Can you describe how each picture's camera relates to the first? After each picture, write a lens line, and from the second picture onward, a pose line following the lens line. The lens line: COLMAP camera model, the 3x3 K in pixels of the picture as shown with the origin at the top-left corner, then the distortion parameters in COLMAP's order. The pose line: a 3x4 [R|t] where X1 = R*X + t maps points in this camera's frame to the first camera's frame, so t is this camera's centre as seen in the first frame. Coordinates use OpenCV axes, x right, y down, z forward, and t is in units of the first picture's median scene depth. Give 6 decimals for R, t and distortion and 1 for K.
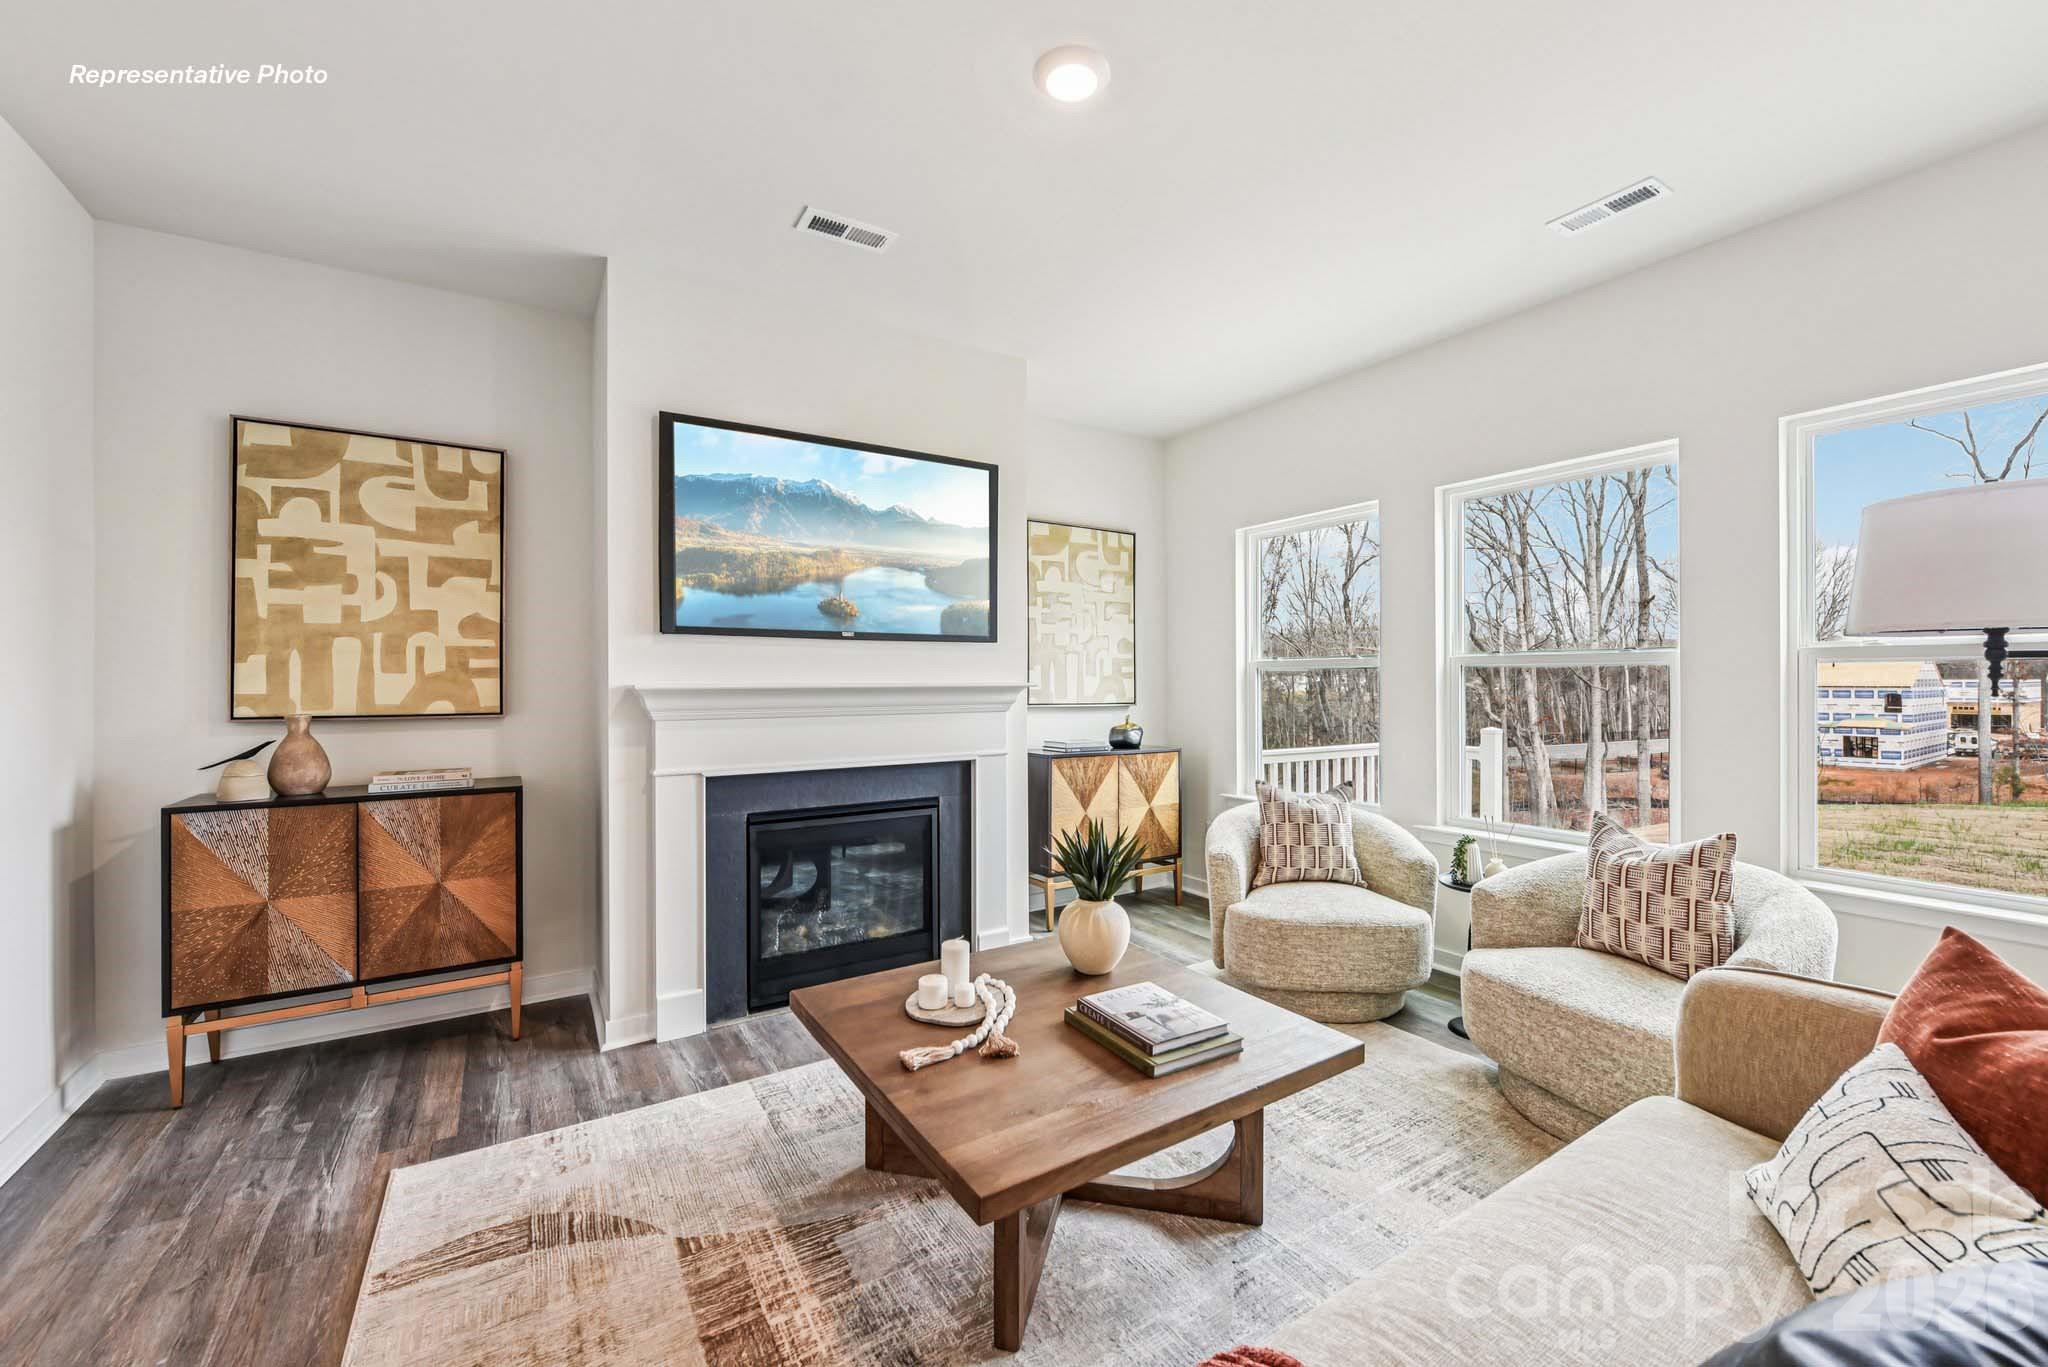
lens RADIAL K [[800.6, 0, 1024.0], [0, 800.6, 683.5], [0, 0, 1]] dist [-0.008296, 0.000102]
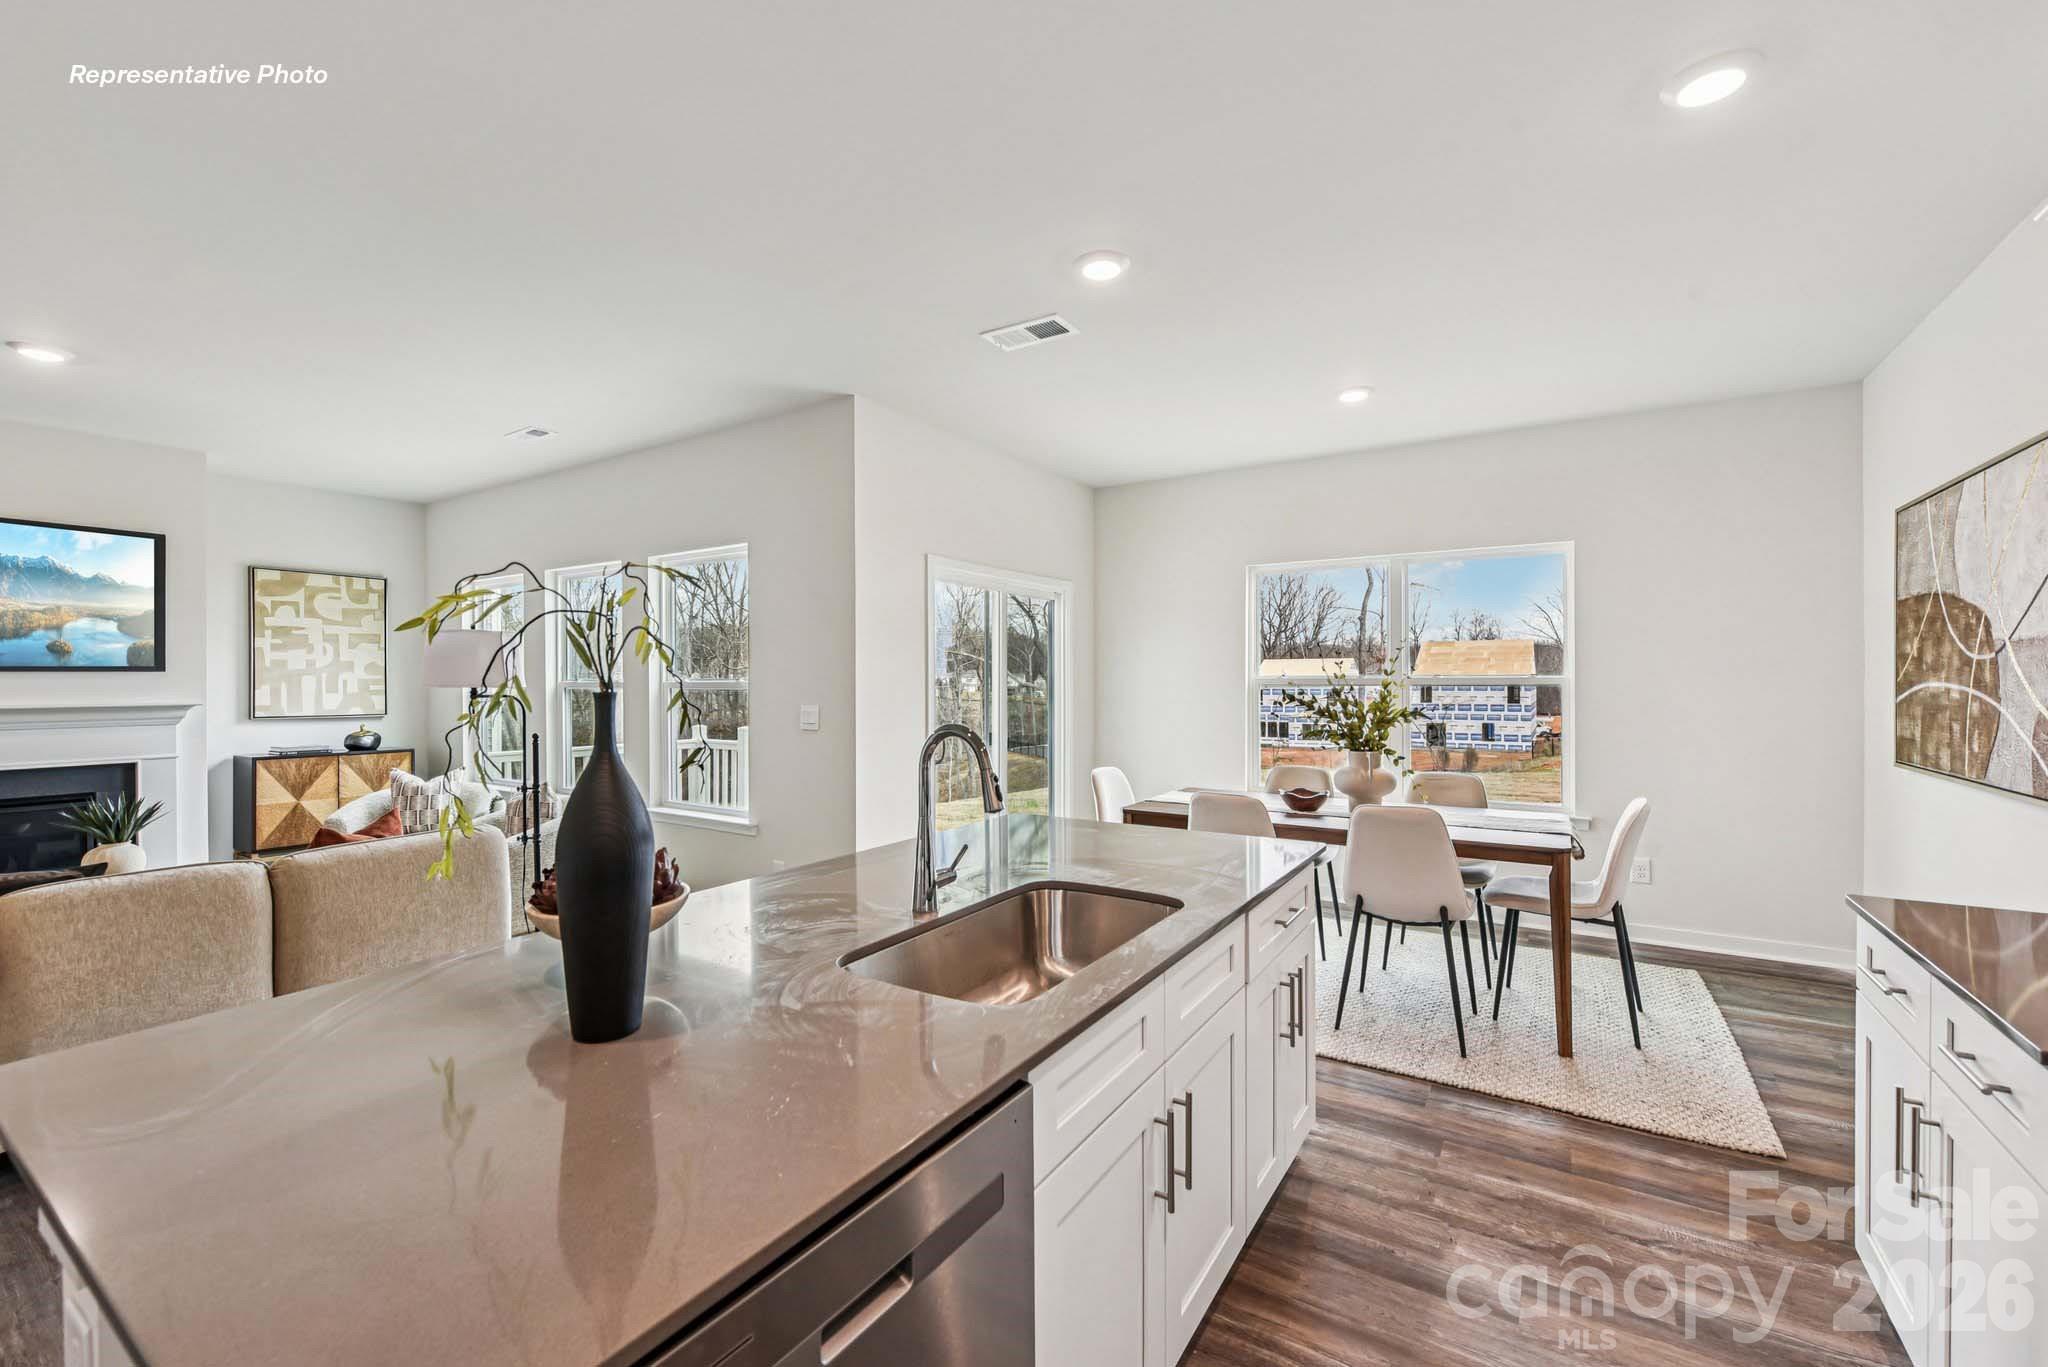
lens RADIAL K [[842.1, 0, 1024.3], [0, 842.1, 680.9], [0, 0, 1]] dist [-0.001791, -0.000375]
pose [[0.906235, -0.001877, 0.422771, 0.767603], [0.002685, 0.999996, -0.001315, -0.036312], [-0.422766, 0.002326, 0.906236, -0.969875]]
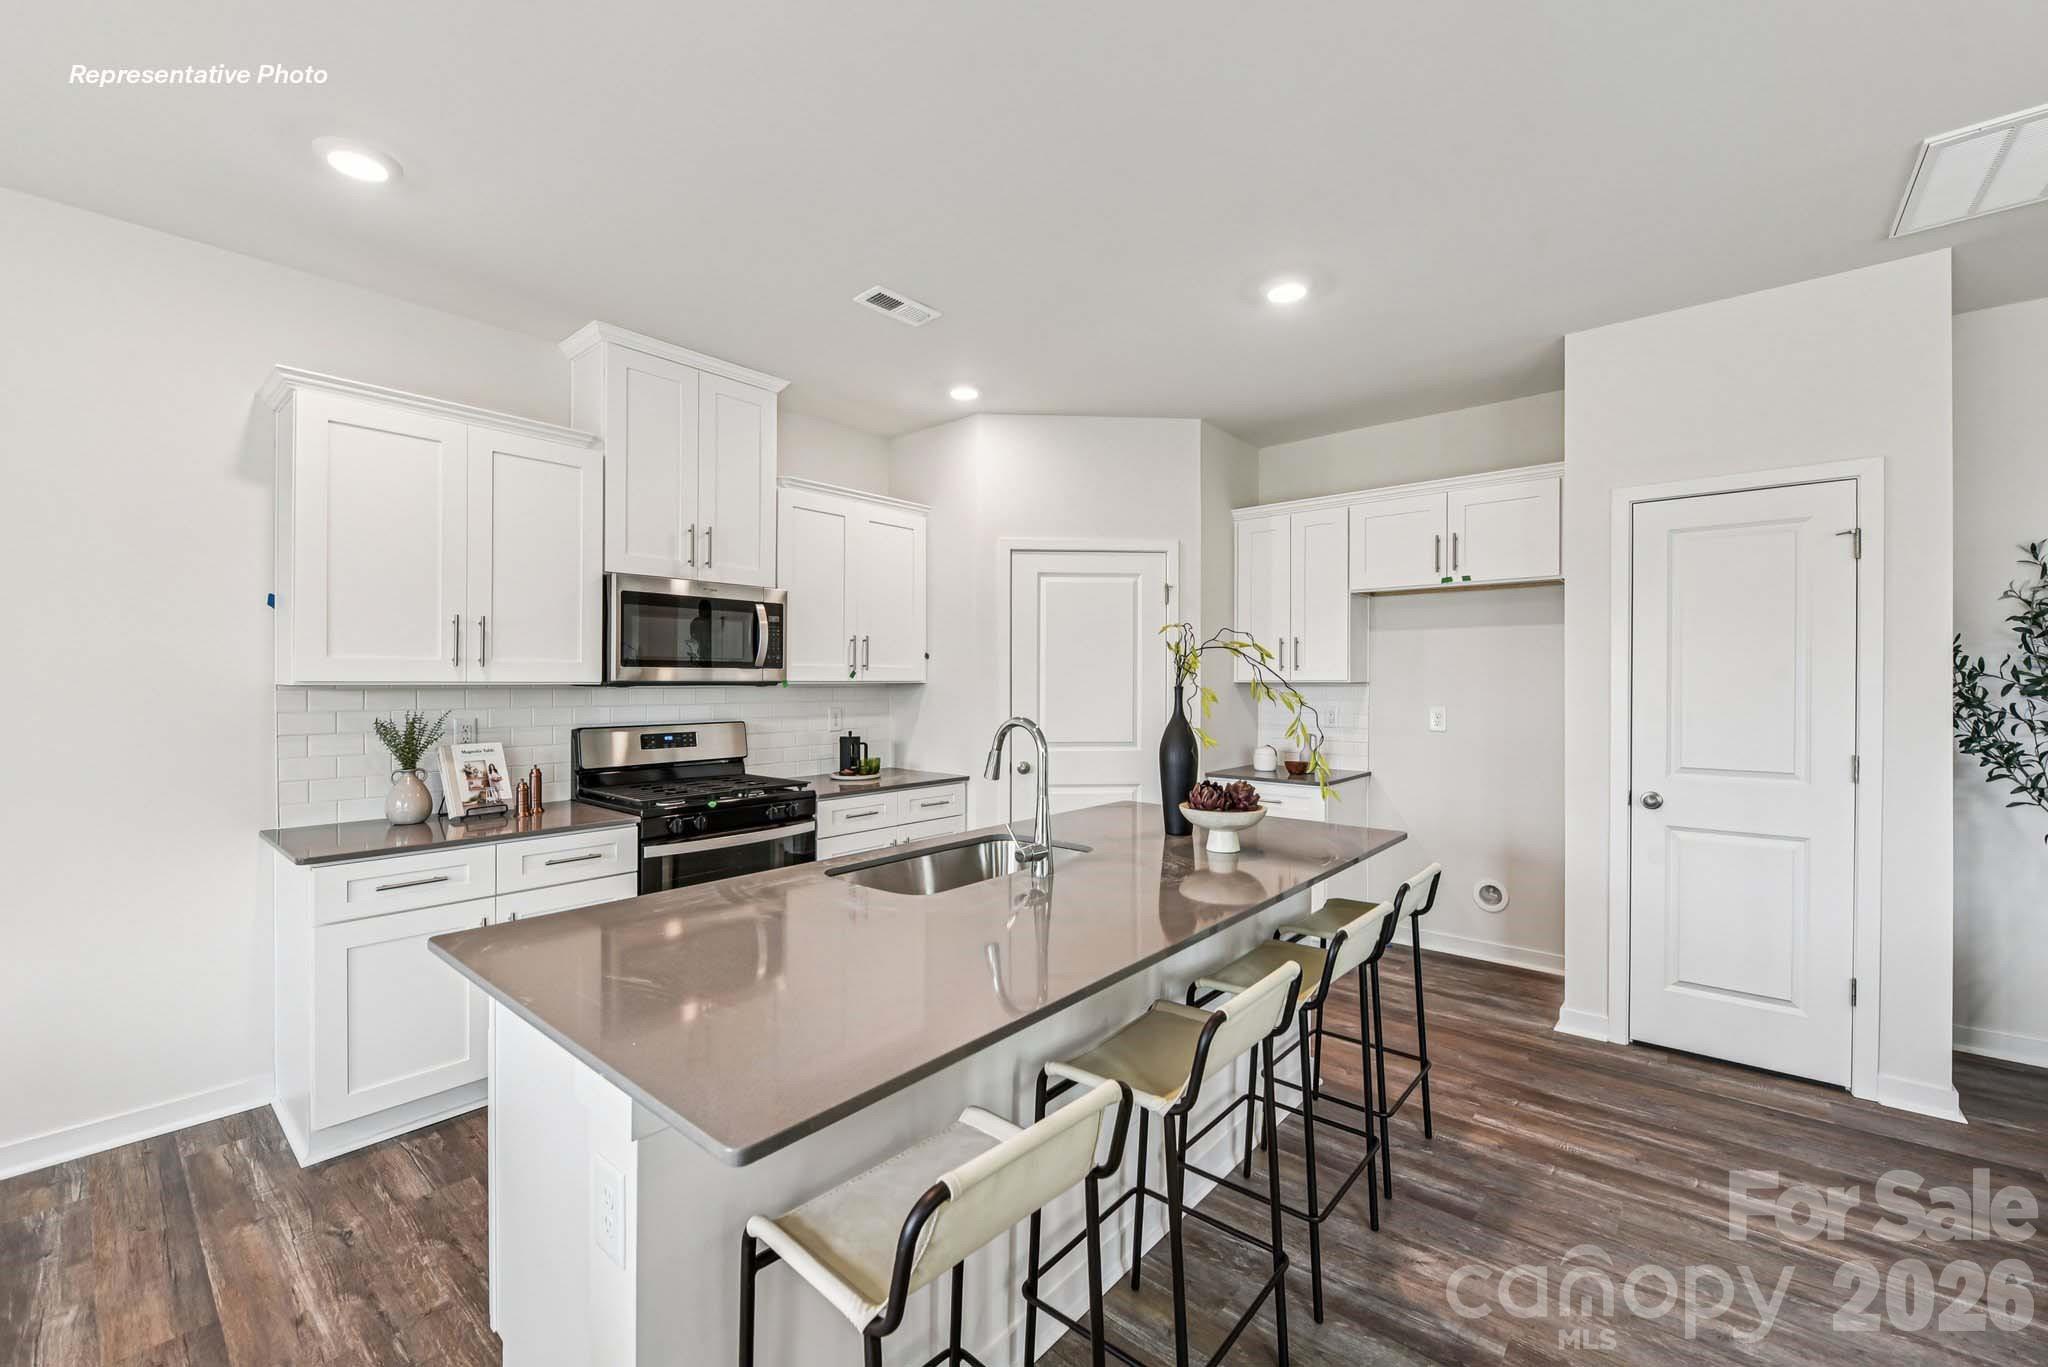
lens RADIAL K [[821.0, 0, 1021.1], [0, 821.0, 678.0], [0, 0, 1]] dist [-0.011928, -0.000311]
pose [[-0.955980, 0.002048, -0.293423, 1.174030], [0.002505, 0.999996, -0.001180, -0.038504], [0.293420, -0.001863, -0.955982, 0.250358]]
